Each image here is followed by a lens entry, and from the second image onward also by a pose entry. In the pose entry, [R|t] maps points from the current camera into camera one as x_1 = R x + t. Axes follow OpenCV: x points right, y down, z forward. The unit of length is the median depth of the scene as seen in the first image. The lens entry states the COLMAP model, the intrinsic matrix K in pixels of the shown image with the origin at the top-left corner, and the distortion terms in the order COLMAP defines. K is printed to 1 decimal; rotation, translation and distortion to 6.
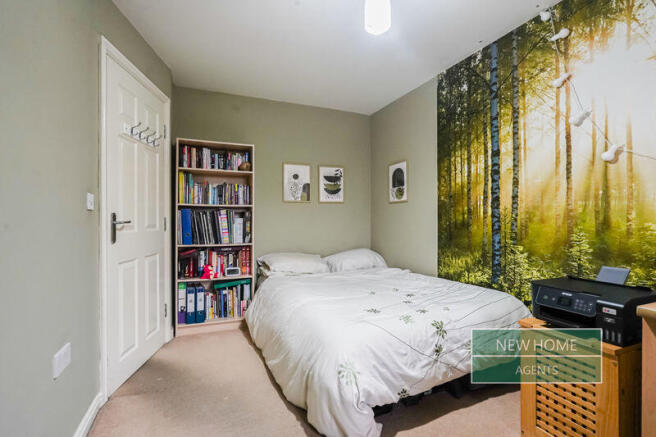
lens RADIAL K [[311.5, 0, 327.0], [0, 311.5, 219.6], [0, 0, 1]] dist [-0.020434, 0.002111]
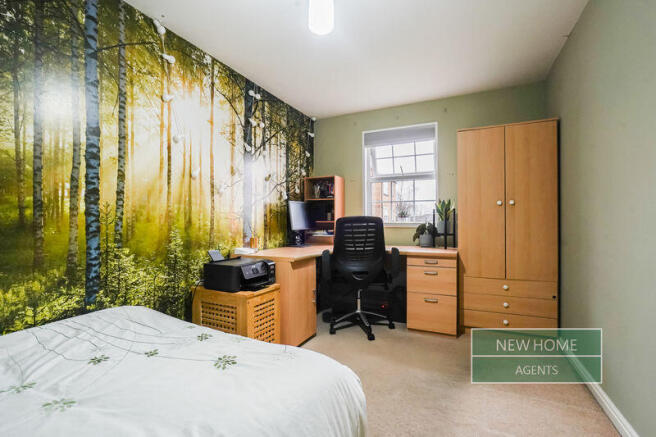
lens RADIAL K [[311.5, 0, 327.1], [0, 311.5, 218.2], [0, 0, 1]] dist [-0.020434, 0.002111]
pose [[-0.672133, 0.004158, 0.740419, -0.419392], [-0.002586, 0.999965, -0.007963, 0.003664], [-0.740426, -0.007267, -0.672099, 1.149911]]
